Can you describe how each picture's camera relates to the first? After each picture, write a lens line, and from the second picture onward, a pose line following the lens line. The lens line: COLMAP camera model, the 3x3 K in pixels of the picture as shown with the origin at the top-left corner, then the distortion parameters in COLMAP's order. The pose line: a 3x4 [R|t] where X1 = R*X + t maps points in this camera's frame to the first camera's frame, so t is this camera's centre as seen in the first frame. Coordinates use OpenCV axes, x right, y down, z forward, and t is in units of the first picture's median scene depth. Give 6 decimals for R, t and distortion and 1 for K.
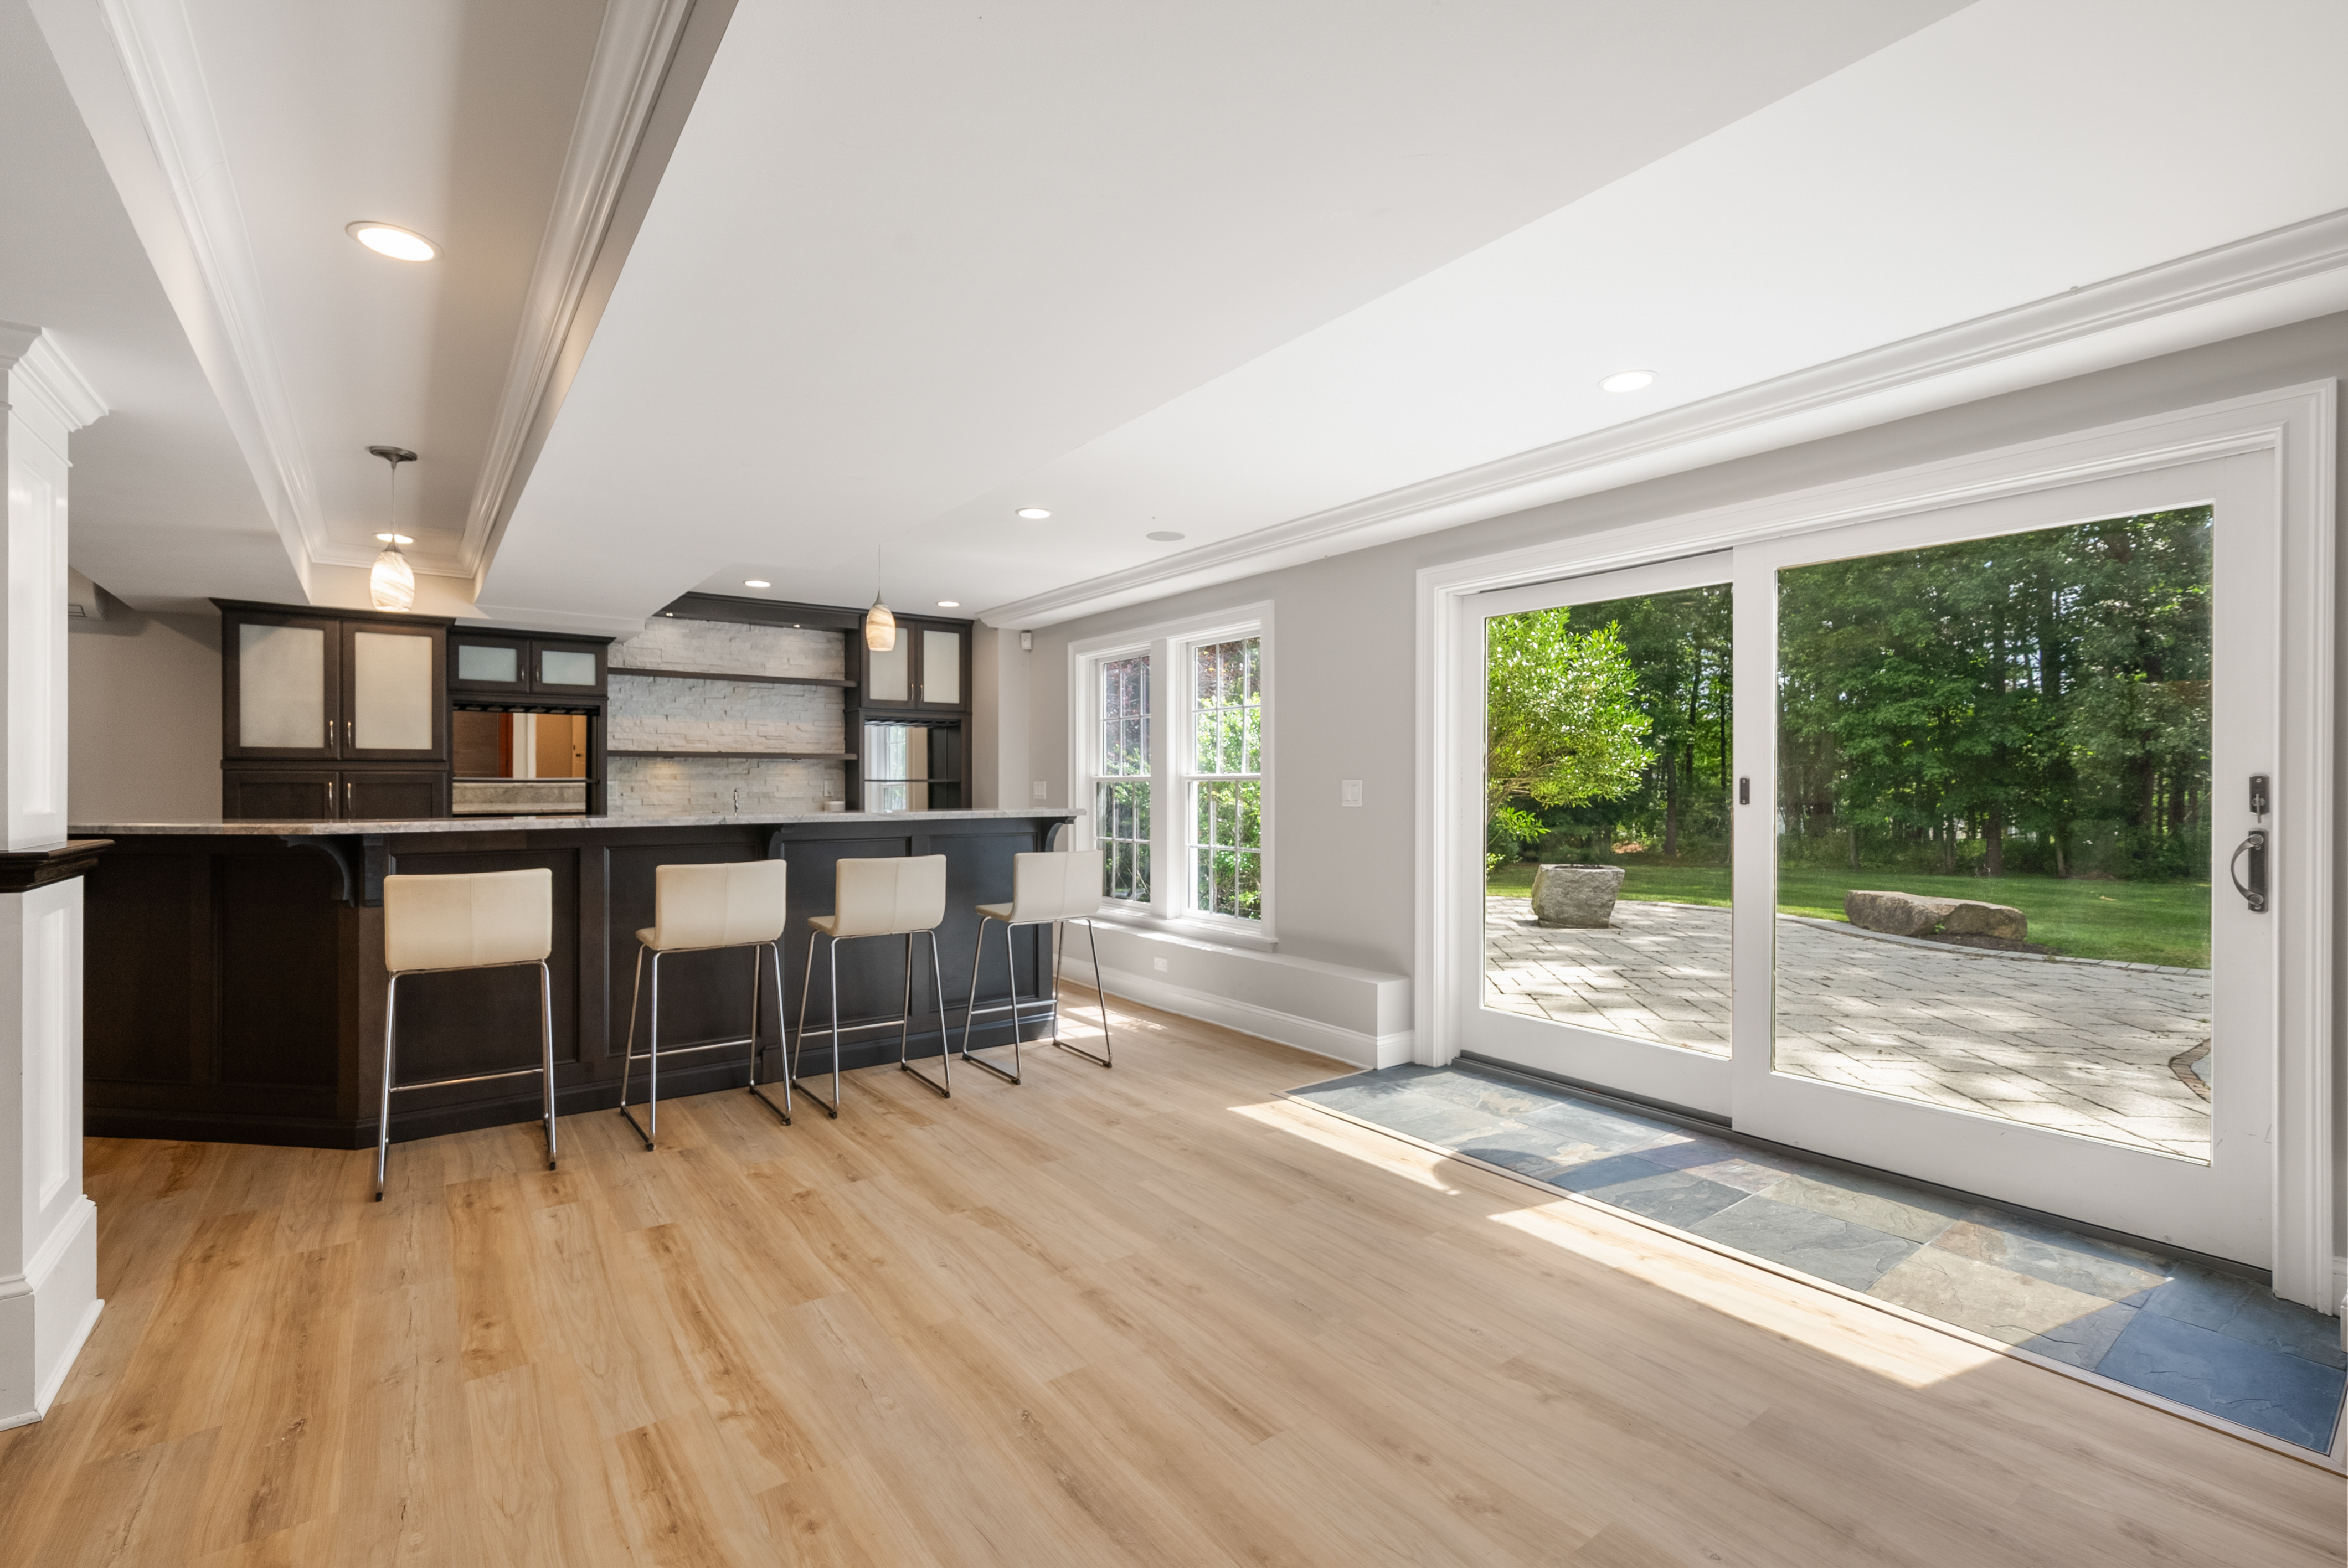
lens RADIAL K [[1037.2, 0, 1158.0], [0, 1037.2, 777.0], [0, 0, 1]] dist [0.001631, -0.001639]
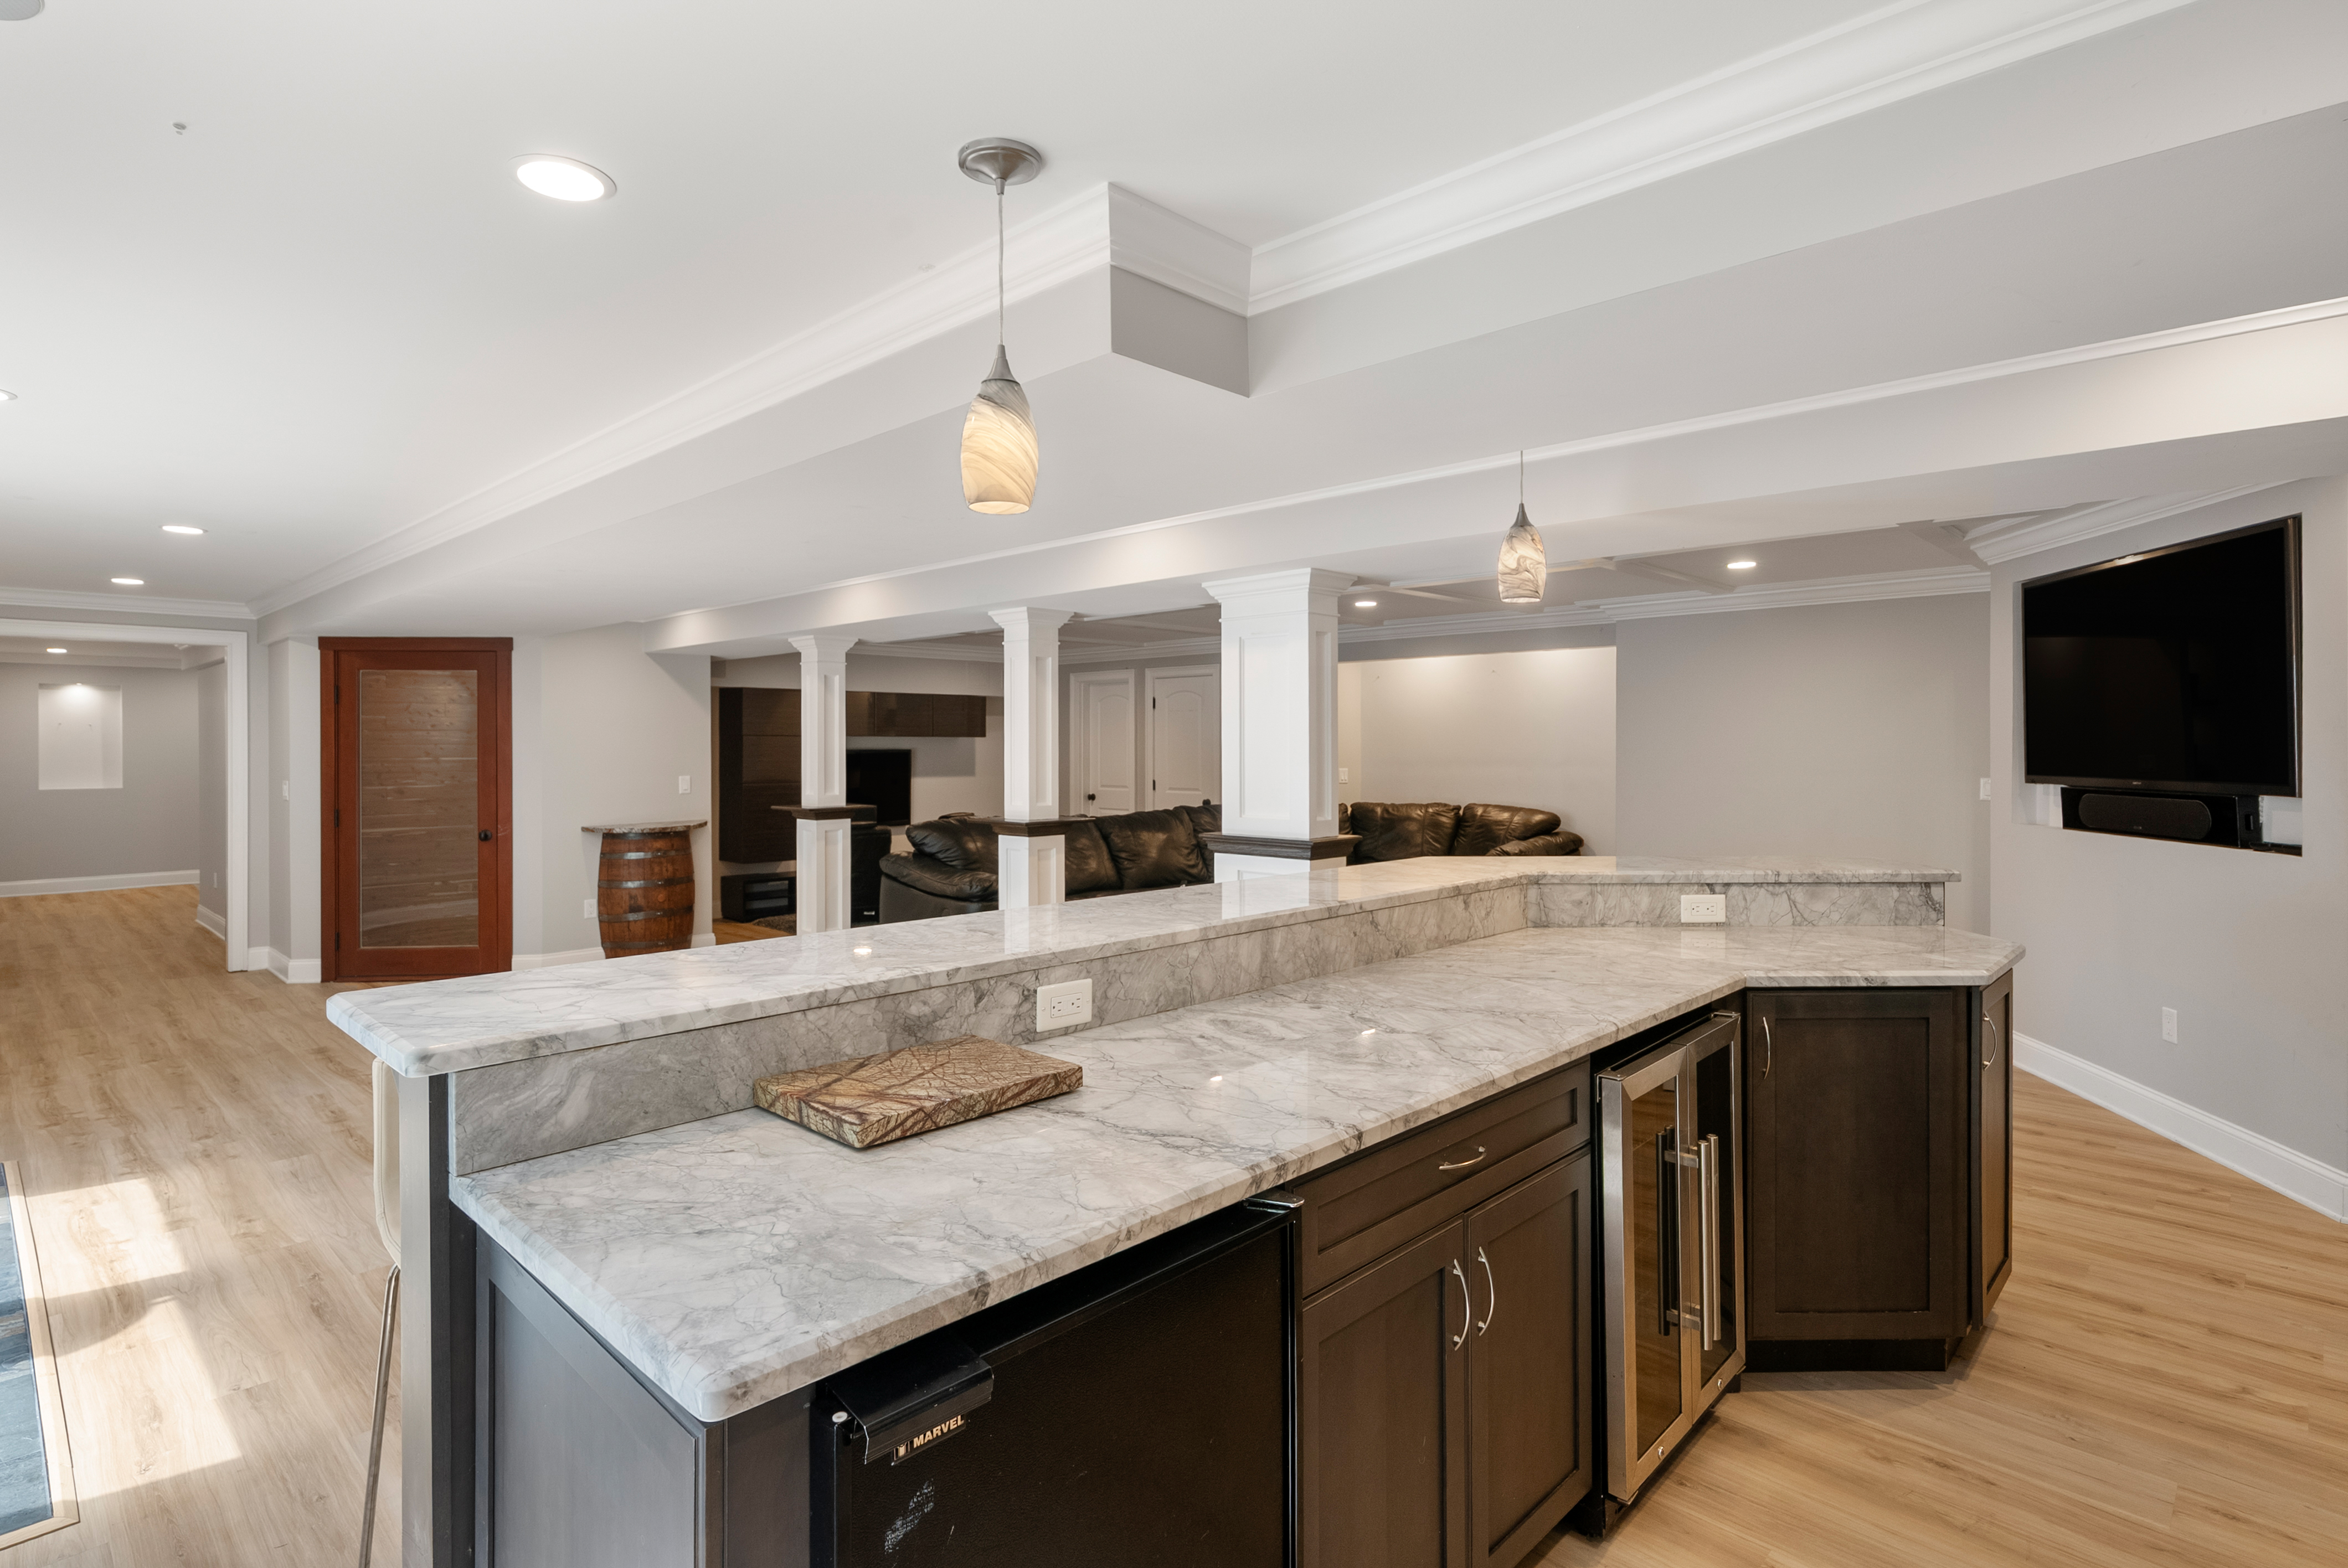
lens RADIAL K [[1155.5, 0, 1154.7], [0, 1155.5, 742.4], [0, 0, 1]] dist [0.004574, 0.000598]
pose [[-0.985769, 0.003787, -0.168062, -0.238548], [0.005224, 0.999953, -0.008110, -0.038055], [0.168023, -0.008872, -0.985743, 1.325193]]
